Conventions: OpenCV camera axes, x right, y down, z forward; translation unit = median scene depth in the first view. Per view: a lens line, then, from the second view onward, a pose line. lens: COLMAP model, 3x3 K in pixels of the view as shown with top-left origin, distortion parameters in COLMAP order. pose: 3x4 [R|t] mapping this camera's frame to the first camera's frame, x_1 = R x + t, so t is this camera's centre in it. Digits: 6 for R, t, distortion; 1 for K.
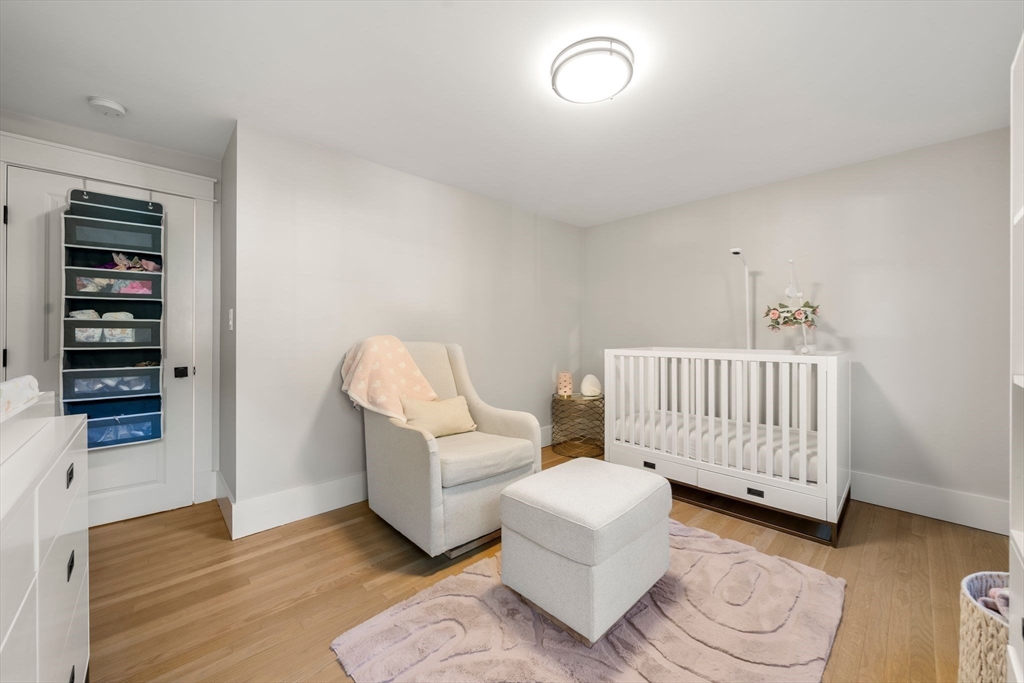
lens RADIAL K [[387.6, 0, 514.6], [0, 387.6, 337.6], [0, 0, 1]] dist [-0.002460, -0.000107]
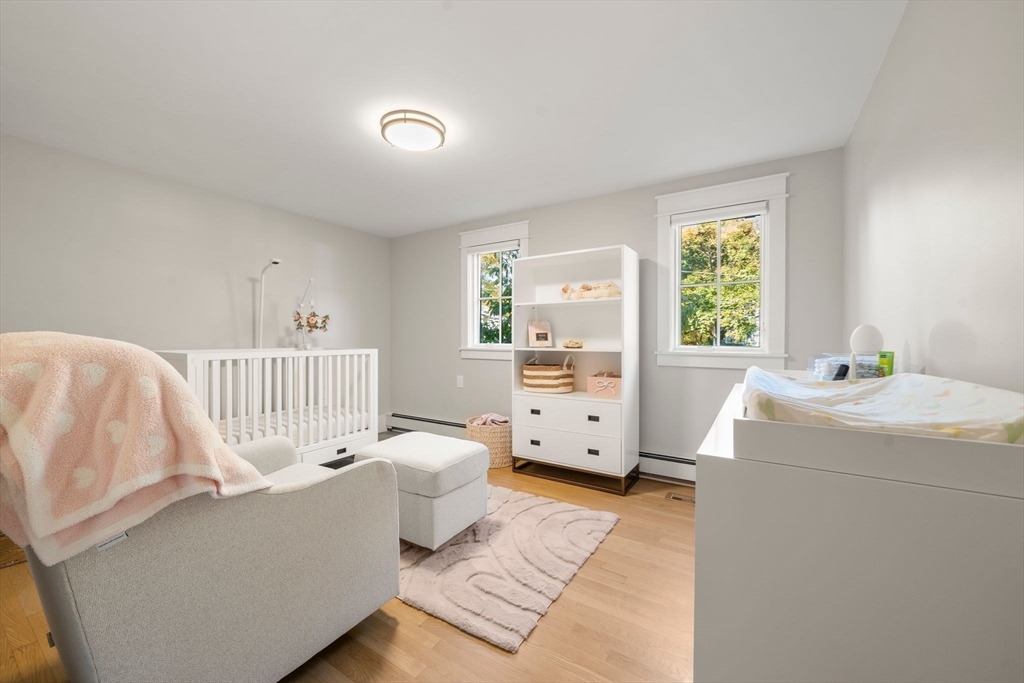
lens RADIAL K [[387.6, 0, 515.2], [0, 387.6, 338.6], [0, 0, 1]] dist [-0.002460, -0.000107]
pose [[-0.240413, -0.008979, 0.970629, -0.771153], [-0.001249, 0.999959, 0.008941, -0.009200], [-0.970670, 0.000937, -0.240415, 0.663582]]
